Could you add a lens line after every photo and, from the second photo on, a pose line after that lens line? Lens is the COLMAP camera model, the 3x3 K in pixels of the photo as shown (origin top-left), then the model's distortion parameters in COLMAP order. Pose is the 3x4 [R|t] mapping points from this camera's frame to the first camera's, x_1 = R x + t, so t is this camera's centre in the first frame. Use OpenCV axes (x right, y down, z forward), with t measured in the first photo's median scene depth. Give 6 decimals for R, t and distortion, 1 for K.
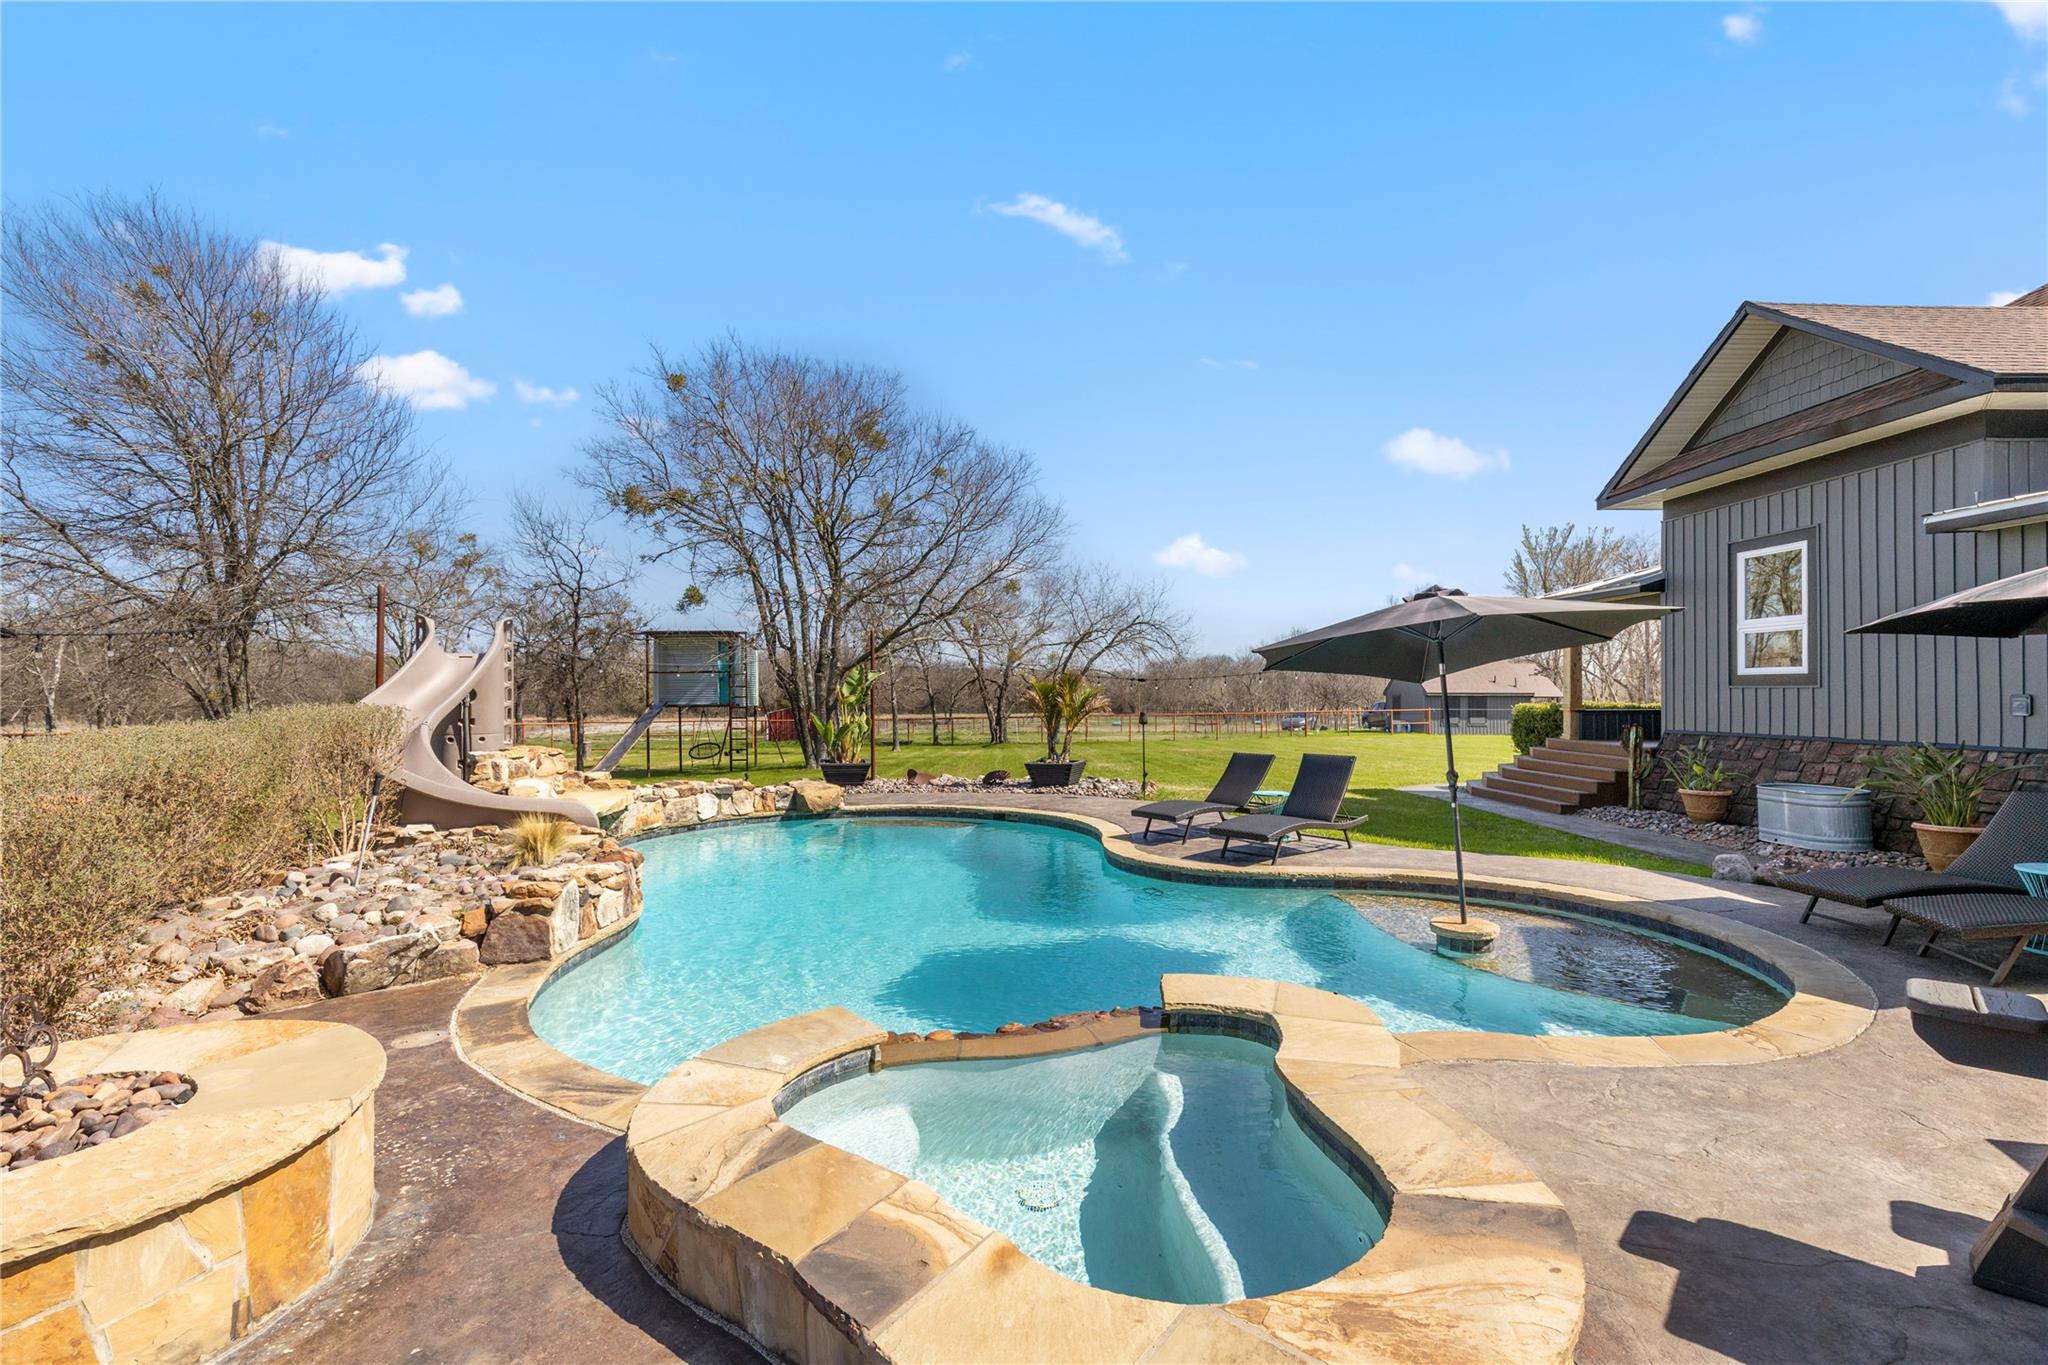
lens RADIAL K [[929.2, 0, 1022.9], [0, 929.2, 687.8], [0, 0, 1]] dist [0.000245, 0.000168]
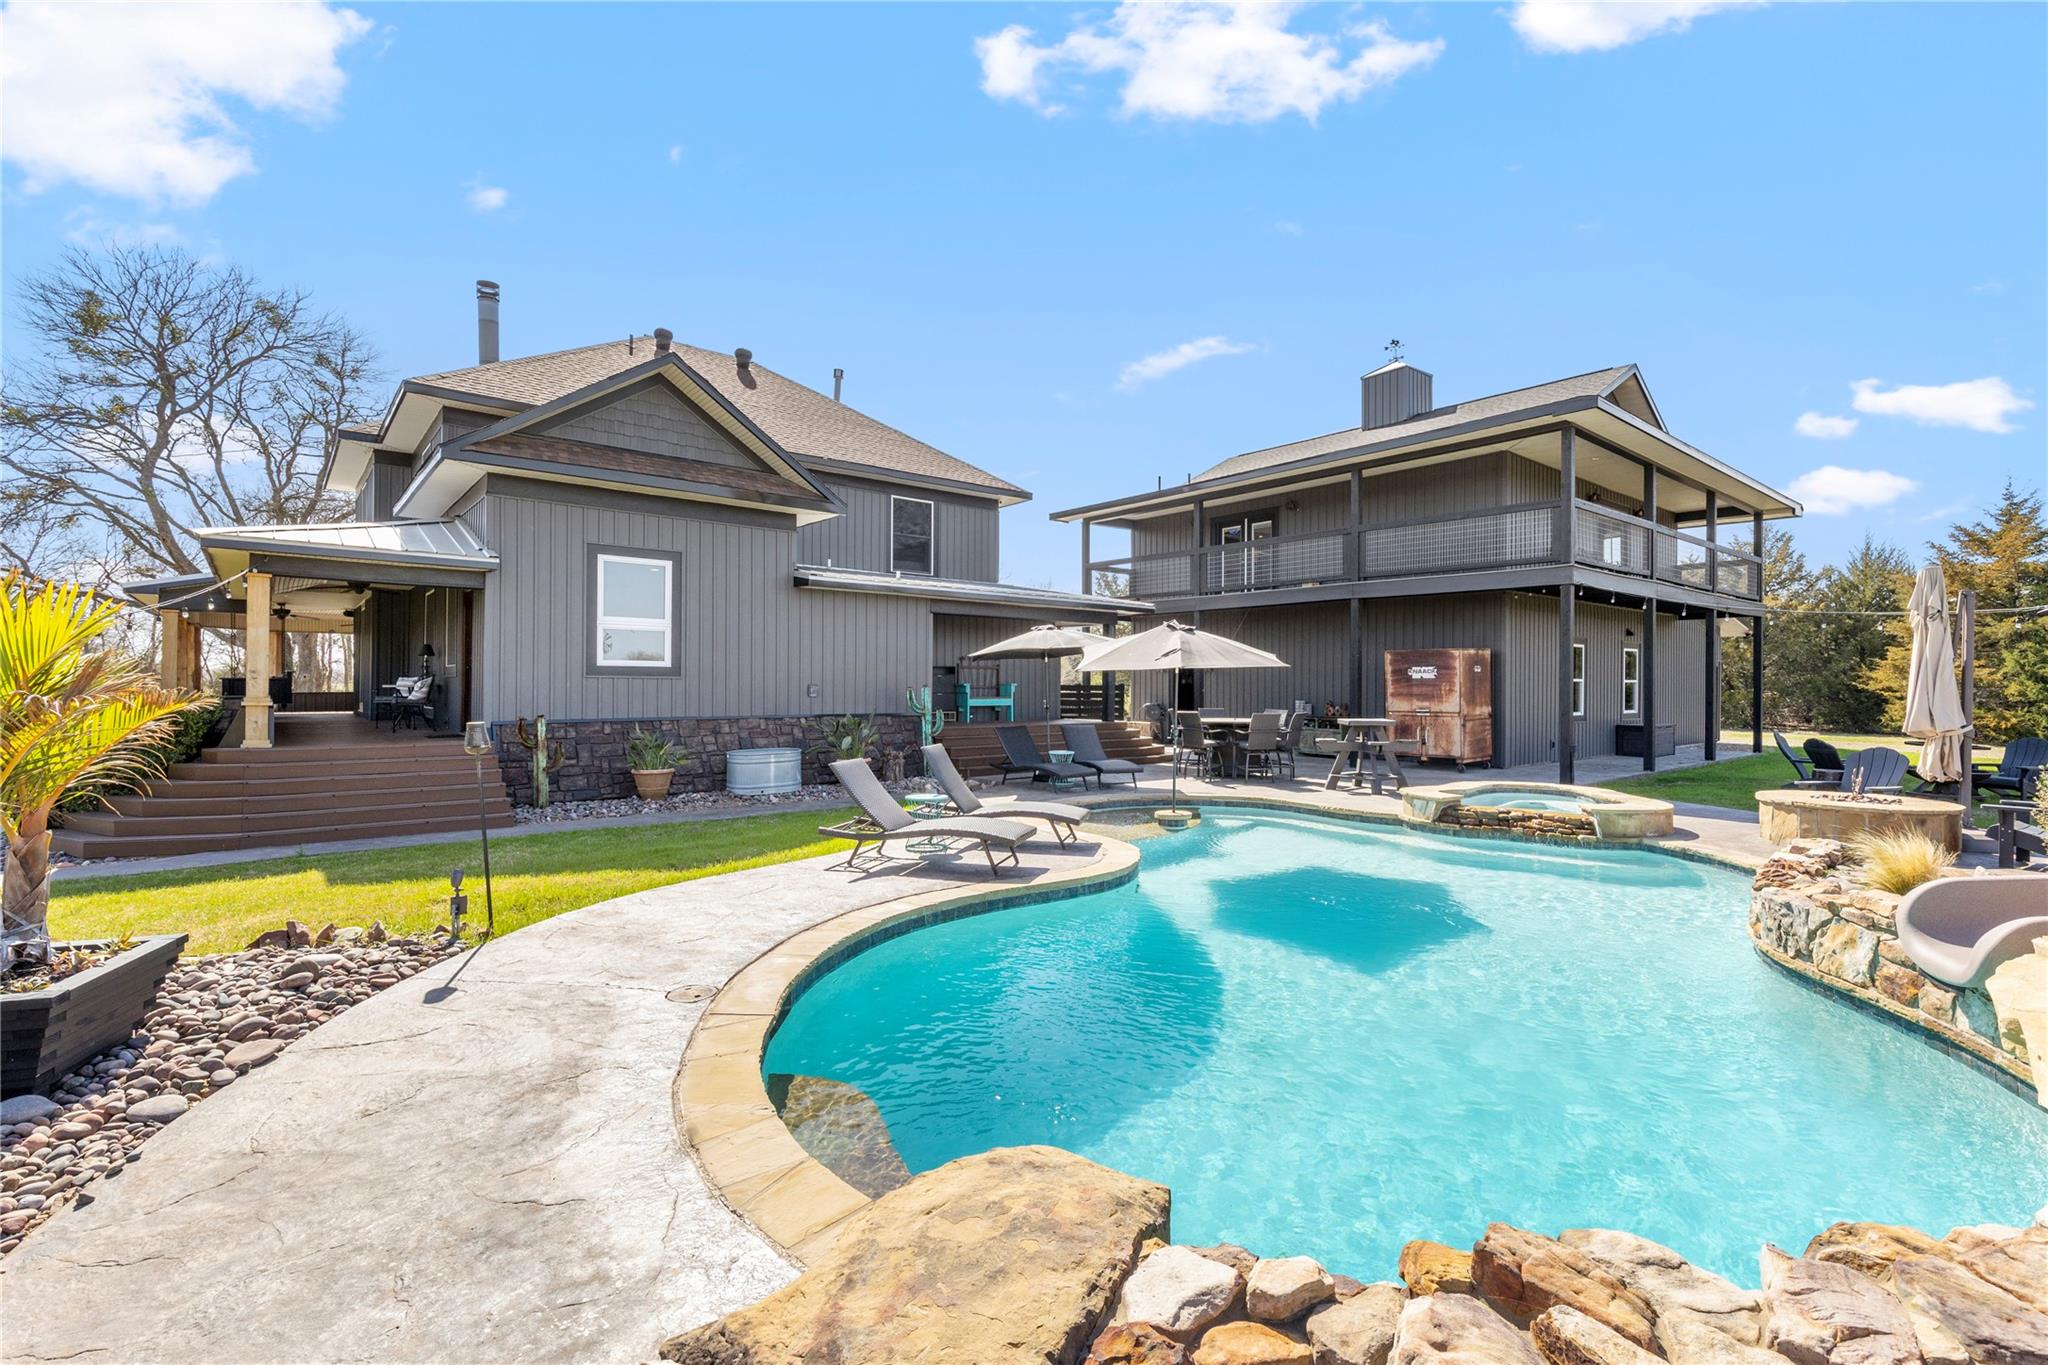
lens RADIAL K [[929.2, 0, 1023.9], [0, 929.2, 683.3], [0, 0, 1]] dist [0.000245, 0.000168]
pose [[-0.613229, -0.000442, 0.789905, -0.423771], [-0.009570, 0.999931, -0.006869, 0.009997], [-0.789847, -0.011772, -0.613191, 1.336529]]
